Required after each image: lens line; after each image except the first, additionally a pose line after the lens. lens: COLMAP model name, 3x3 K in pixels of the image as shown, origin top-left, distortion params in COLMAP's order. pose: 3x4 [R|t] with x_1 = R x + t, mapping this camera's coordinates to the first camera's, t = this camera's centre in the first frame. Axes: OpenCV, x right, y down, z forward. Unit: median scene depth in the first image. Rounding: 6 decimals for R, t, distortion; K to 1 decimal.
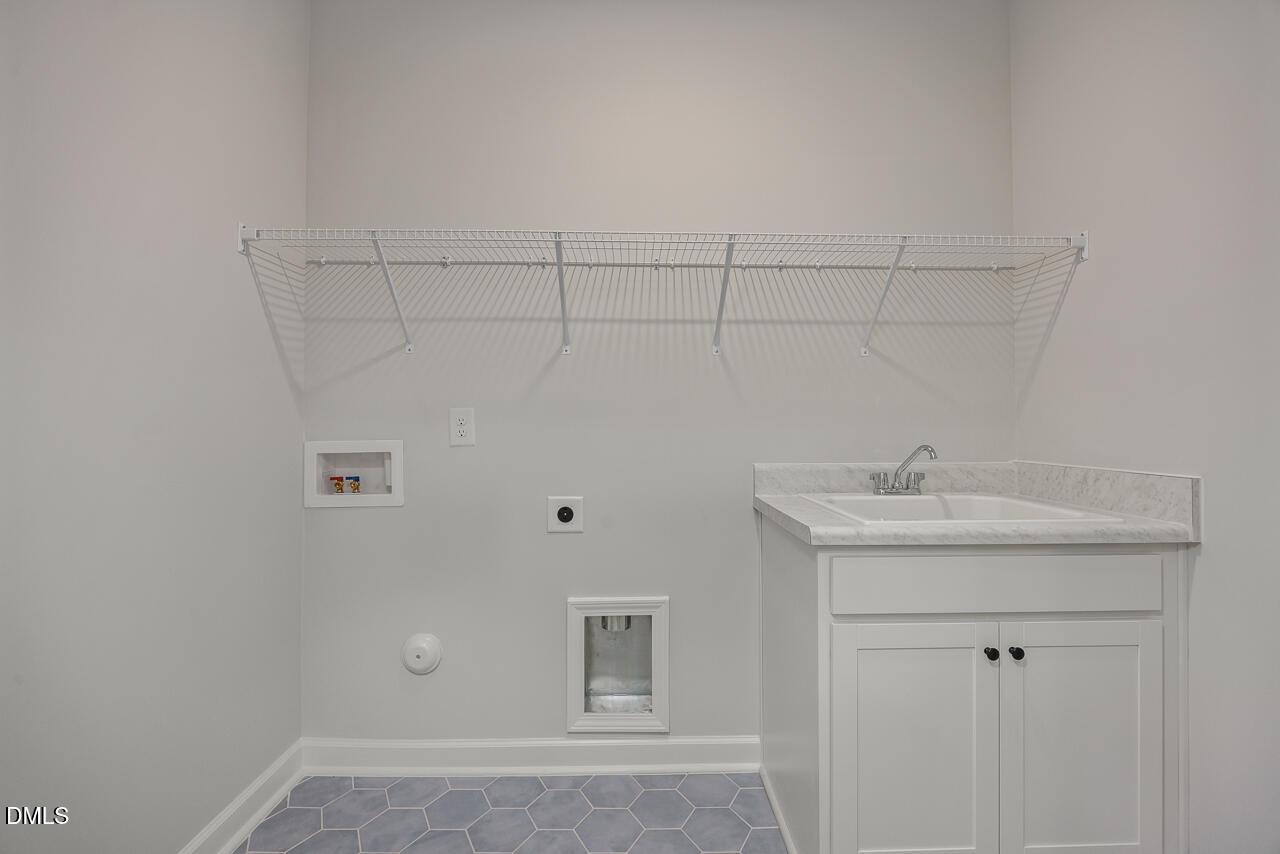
lens RADIAL K [[558.3, 0, 650.3], [0, 558.3, 422.1], [0, 0, 1]] dist [-0.001870, 0.000207]
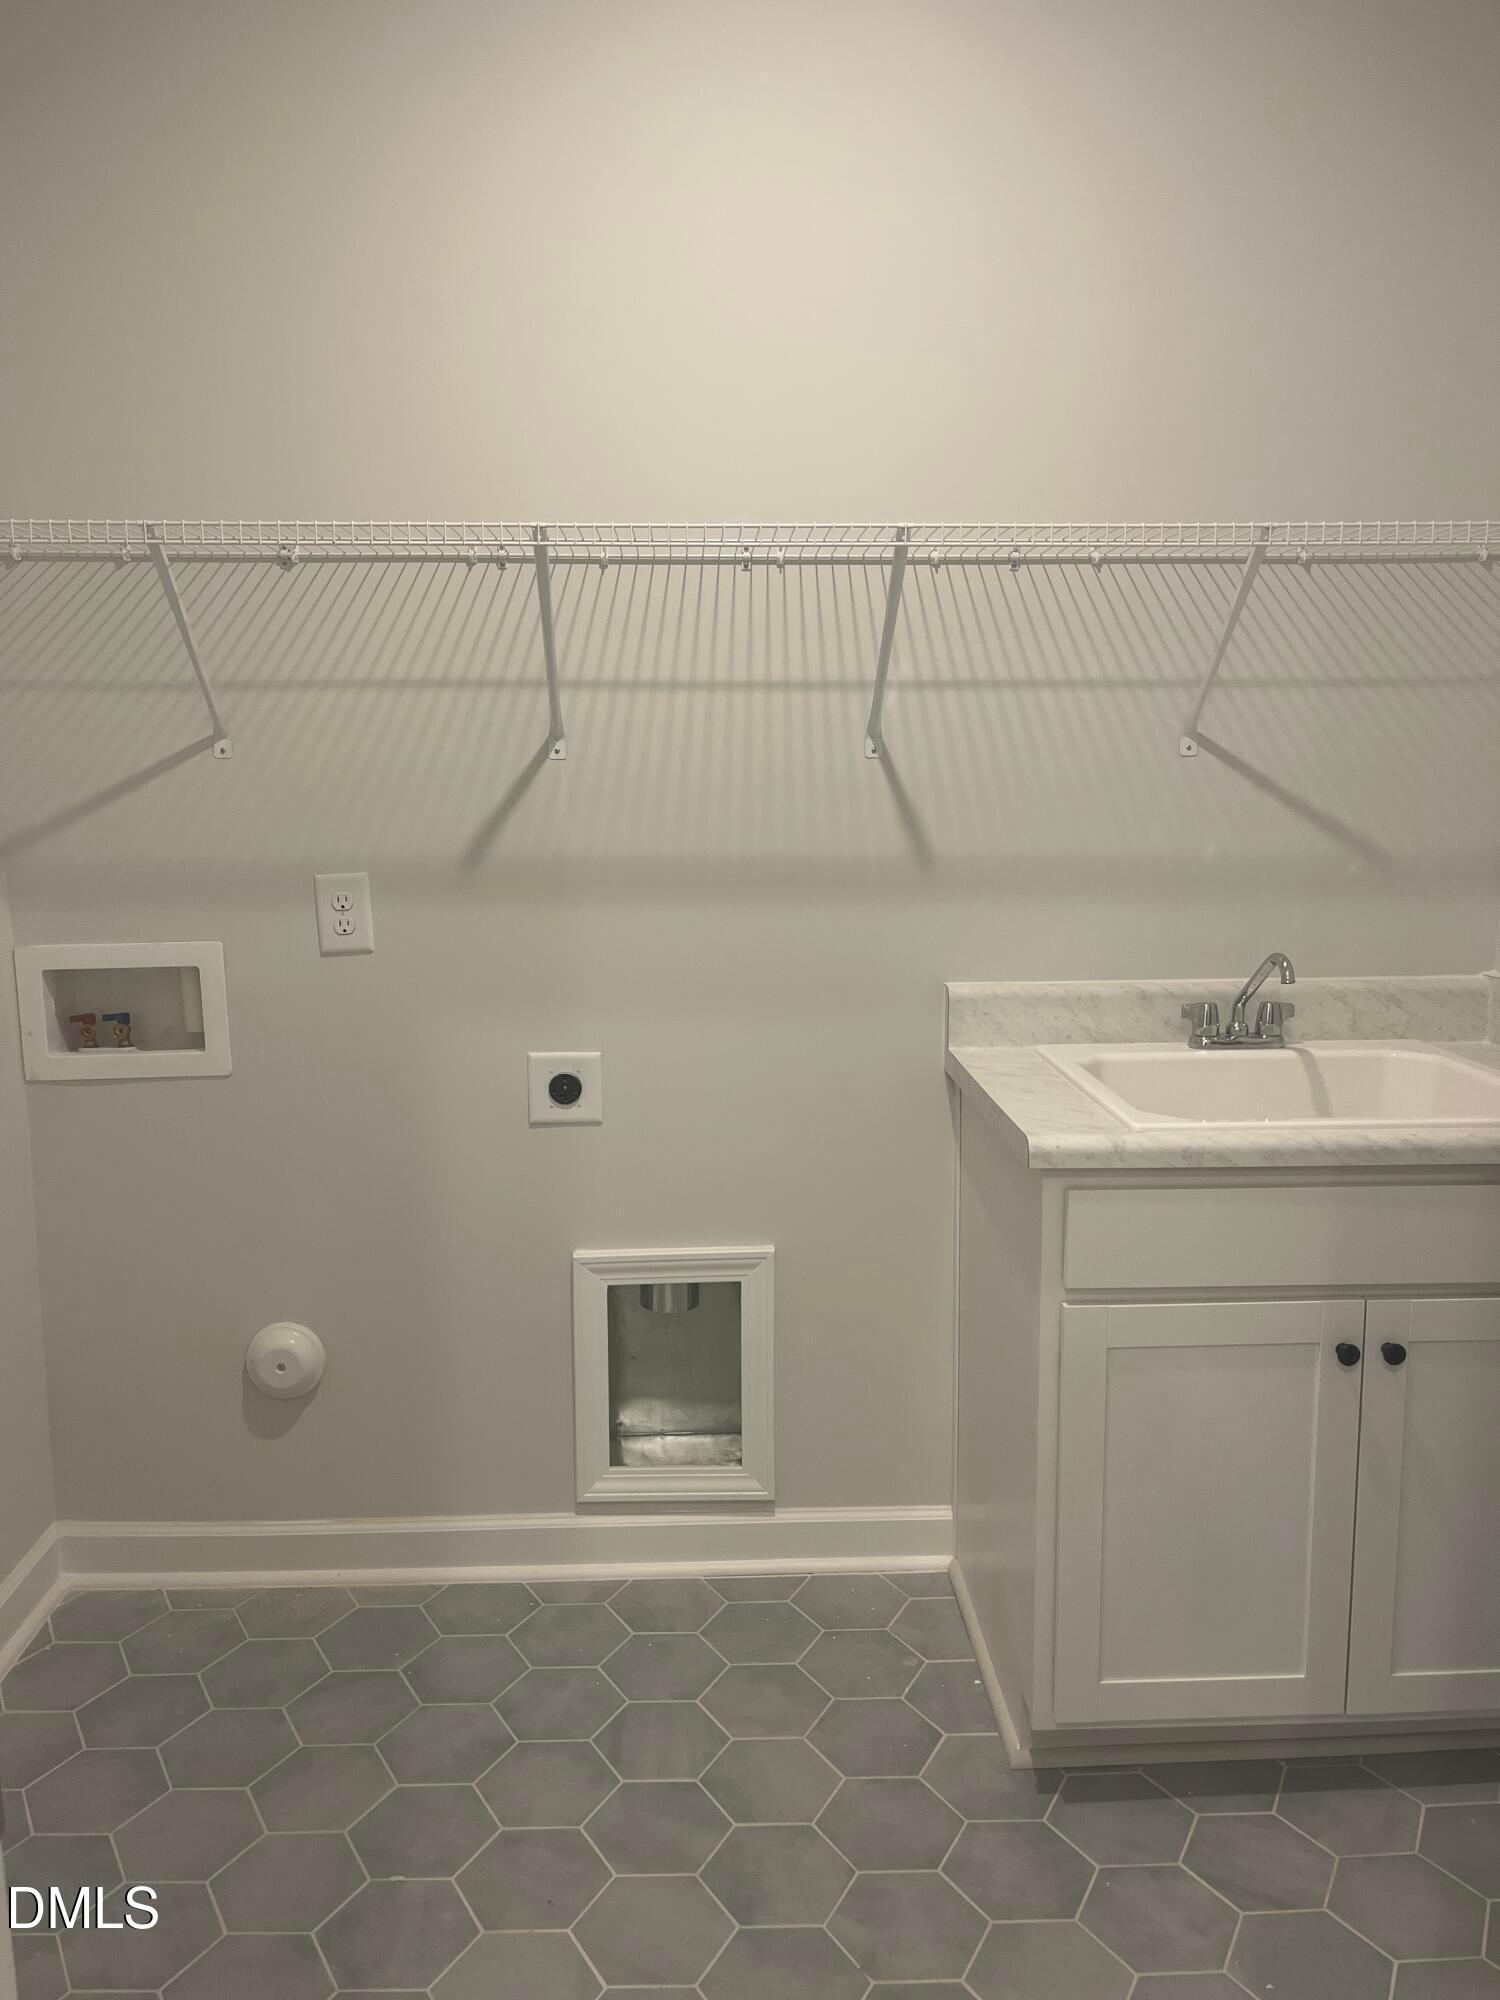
lens RADIAL K [[1508.5, 0, 750.0], [0, 1508.5, 1000.0], [0, 0, 1]] dist [0.085396, -0.123205]
pose [[0.999895, -0.006830, 0.012749, -0.004514], [0.004593, 0.985805, 0.167833, -0.134981], [-0.013715, -0.167757, 0.985733, -0.305413]]
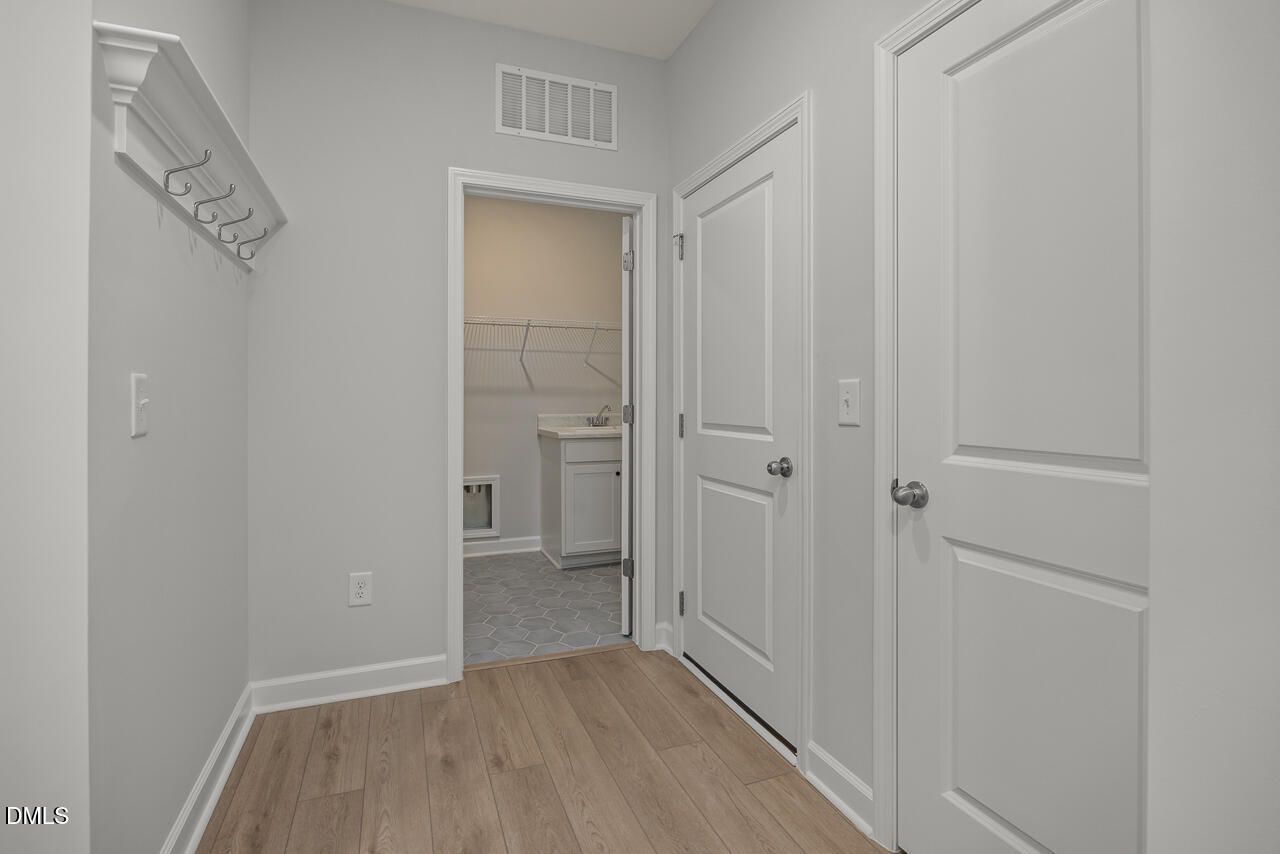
lens RADIAL K [[595.4, 0, 635.1], [0, 595.4, 406.1], [0, 0, 1]] dist [-0.012331, 0.000278]
pose [[0.936800, -0.003232, 0.349849, -0.288024], [-0.001156, 0.999923, 0.012332, 0.010312], [-0.349862, -0.011957, 0.936725, -1.392087]]
